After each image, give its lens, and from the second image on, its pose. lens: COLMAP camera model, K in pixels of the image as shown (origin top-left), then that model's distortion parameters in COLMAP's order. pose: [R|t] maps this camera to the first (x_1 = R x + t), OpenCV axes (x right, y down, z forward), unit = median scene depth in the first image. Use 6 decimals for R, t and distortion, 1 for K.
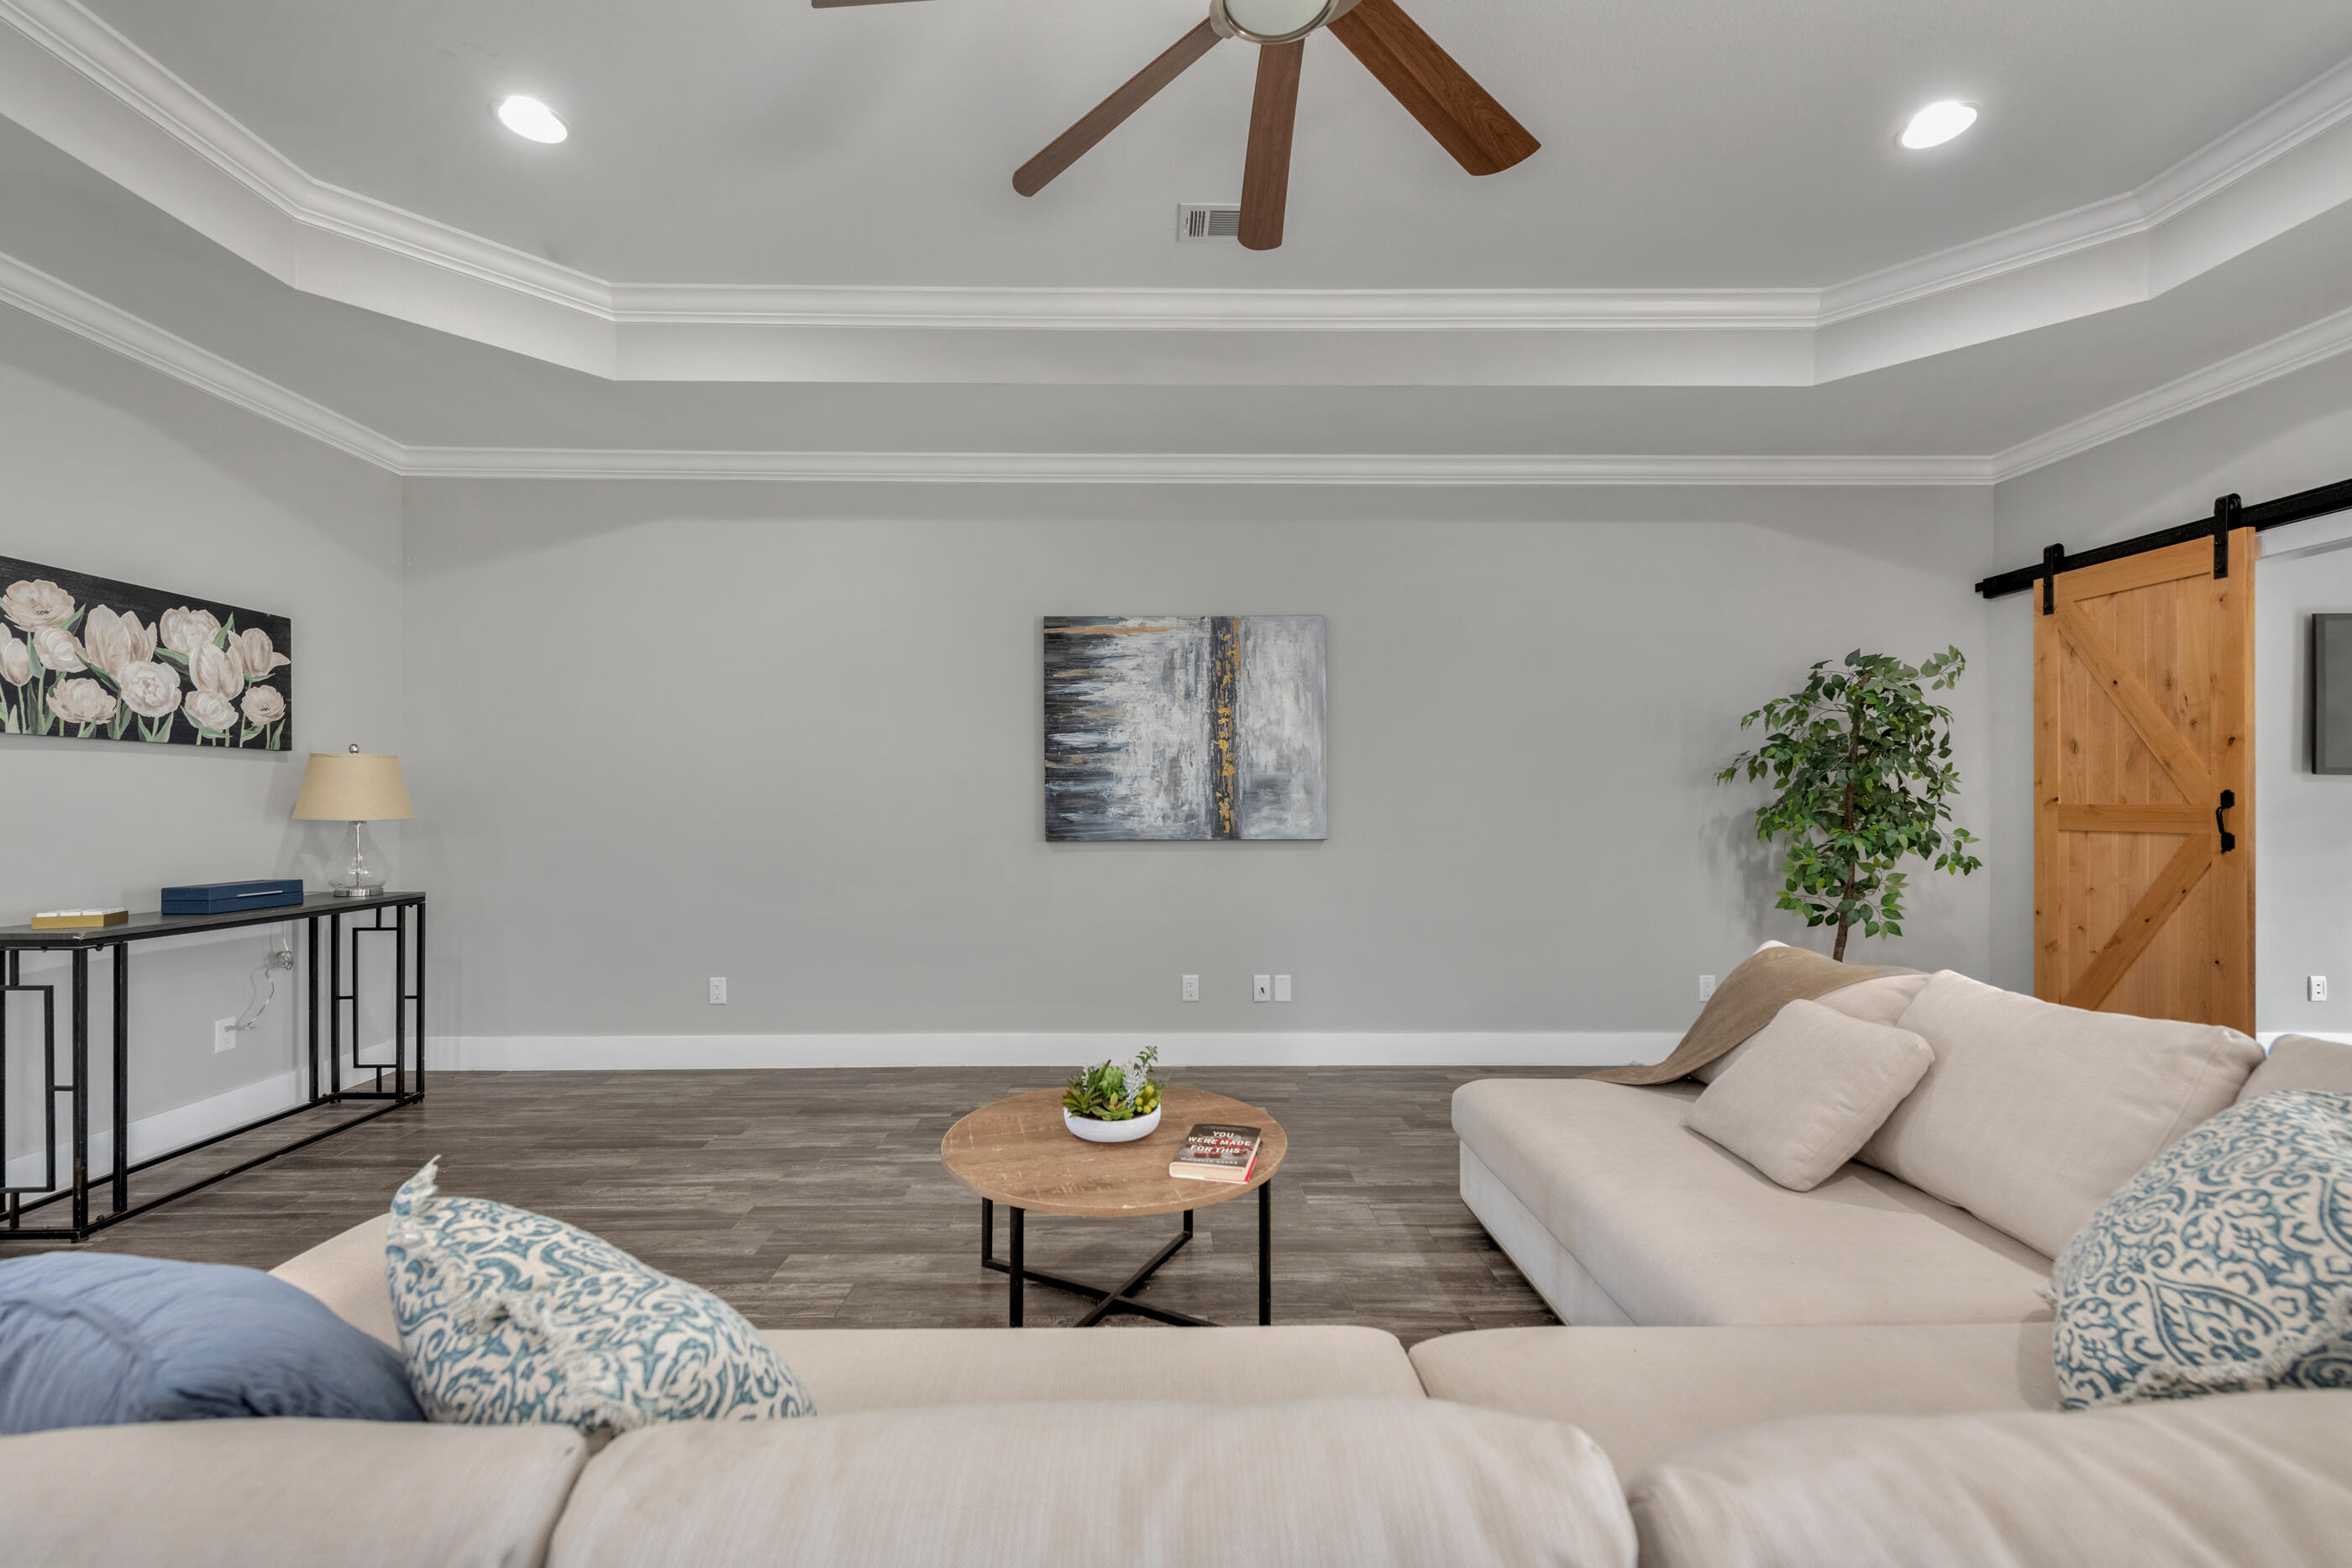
lens RADIAL K [[969.3, 0, 1175.7], [0, 969.3, 800.3], [0, 0, 1]] dist [-0.001051, -0.000119]
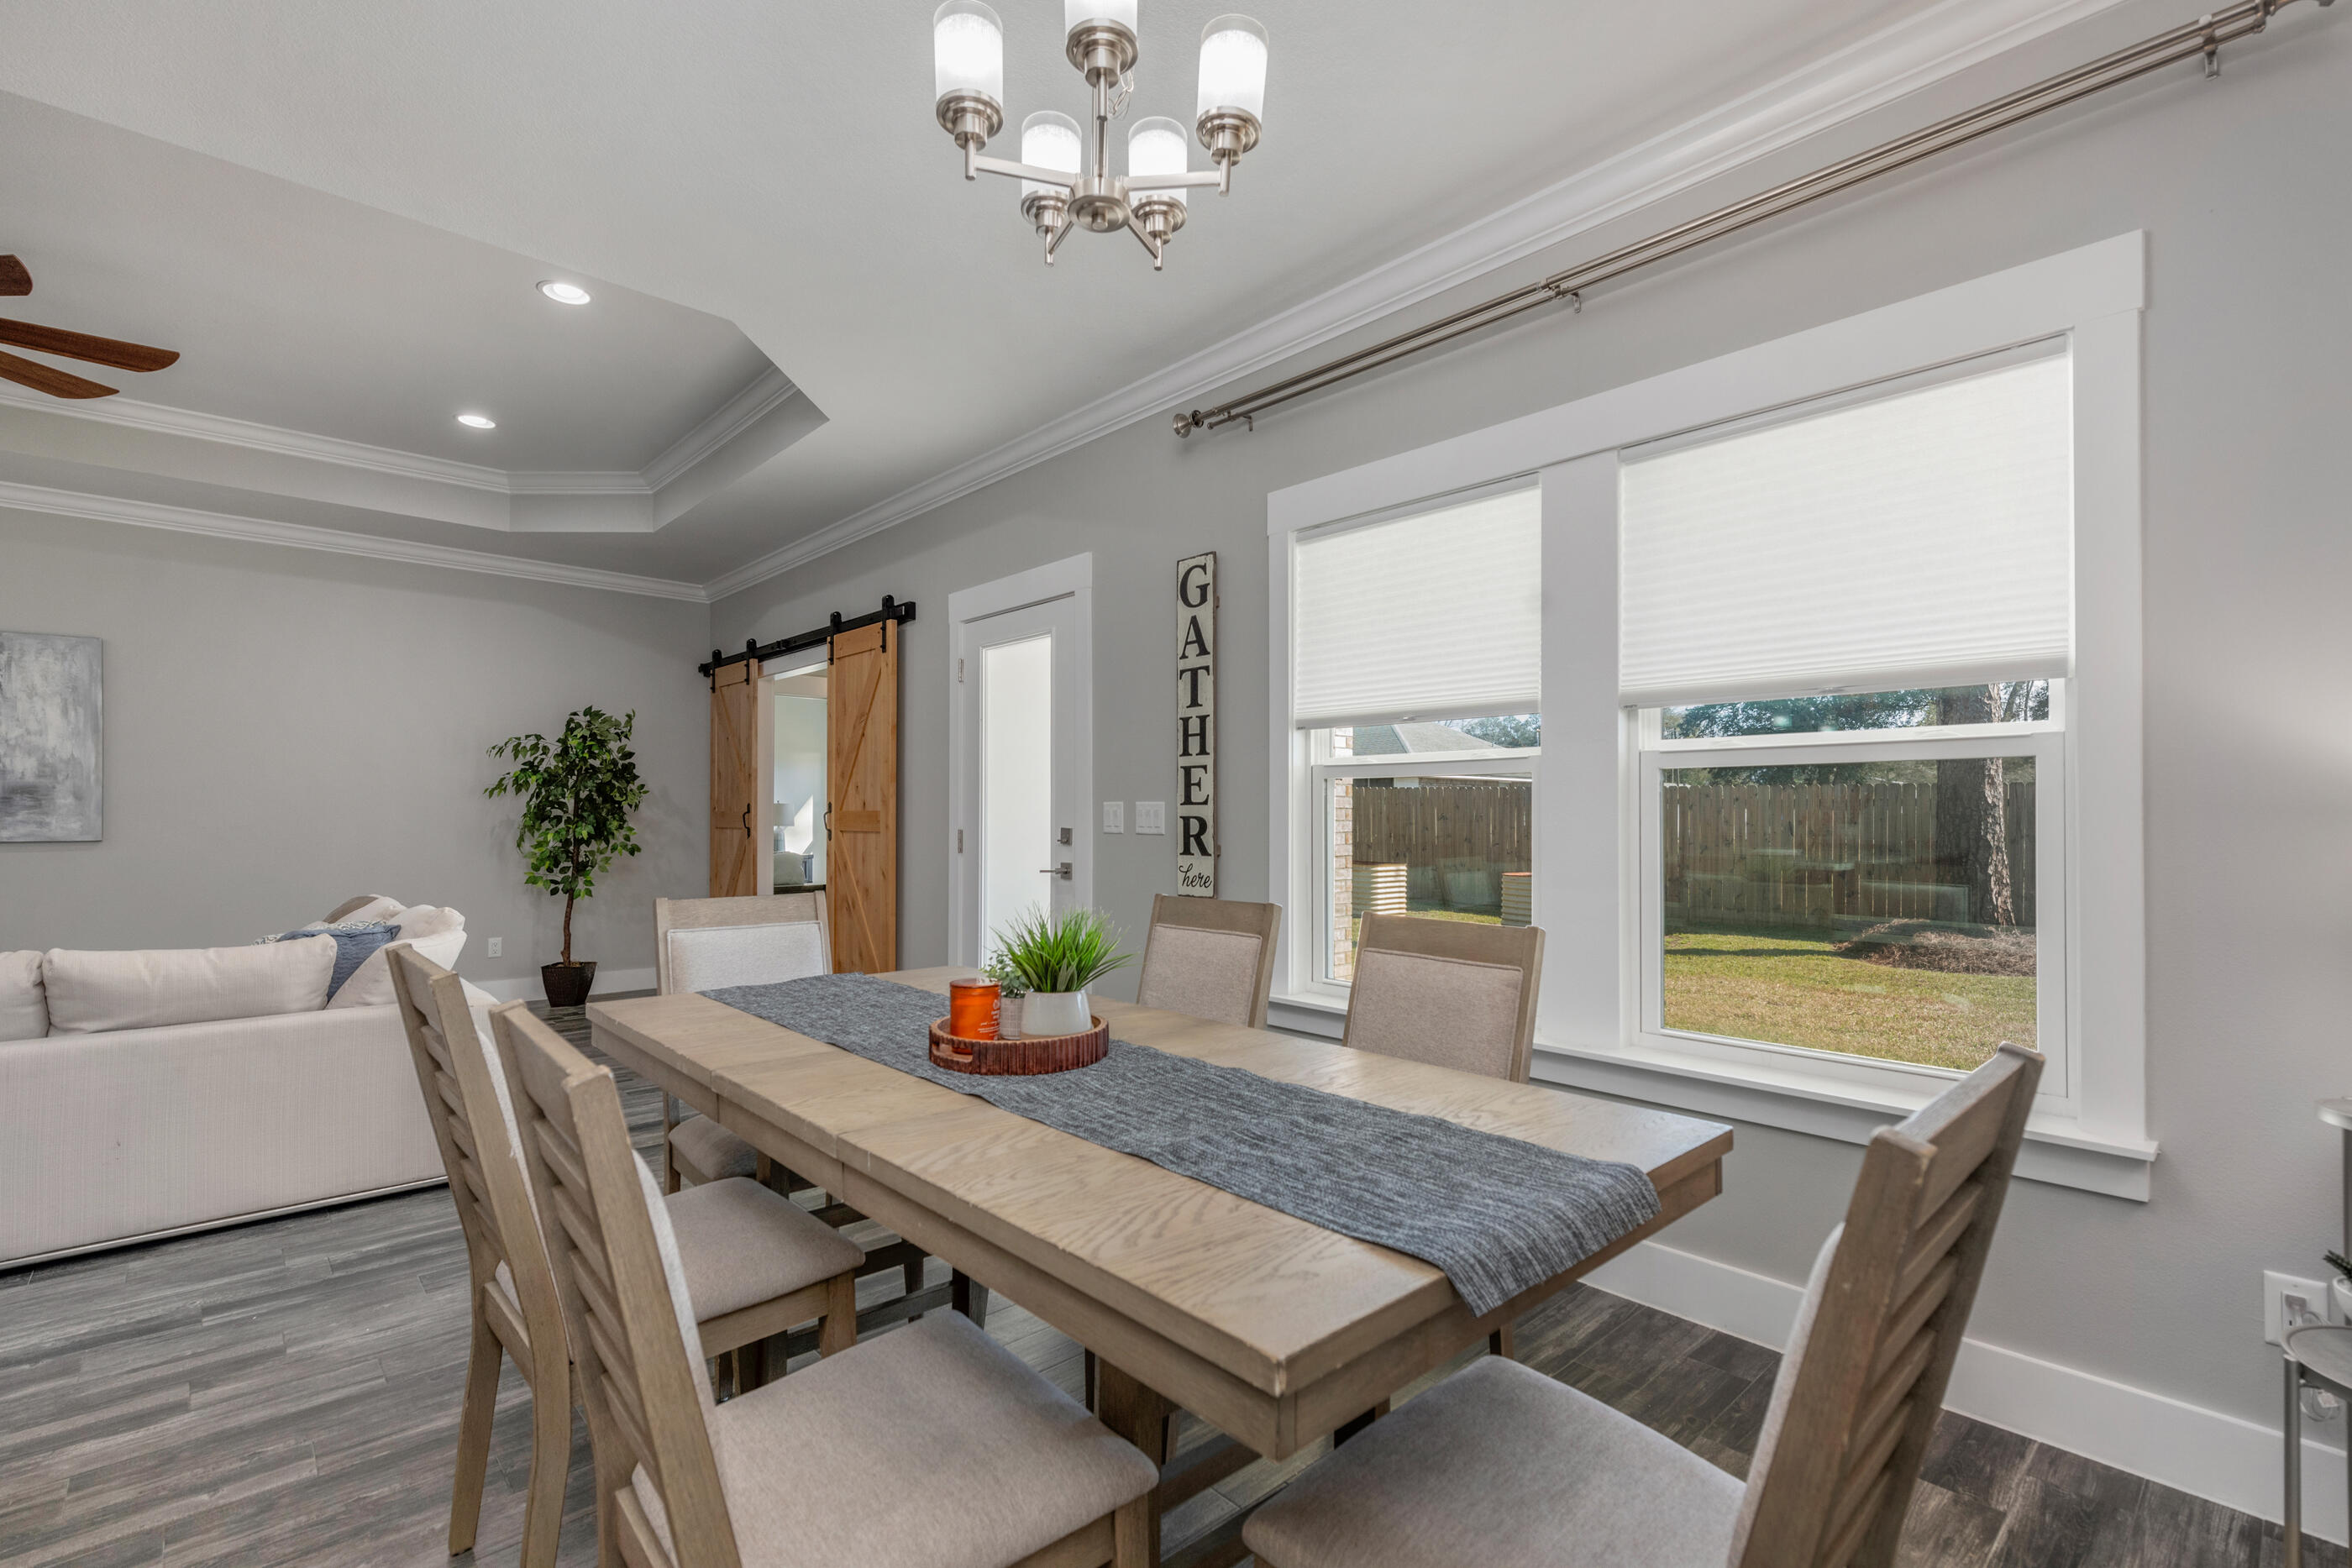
lens RADIAL K [[1047.3, 0, 1171.3], [0, 1047.3, 788.1], [0, 0, 1]] dist [-0.001740, 0.000046]
pose [[0.755315, 0.017094, 0.655139, 0.296698], [-0.006812, 0.999811, -0.018233, -0.006393], [-0.655326, 0.009309, 0.755288, -0.704078]]
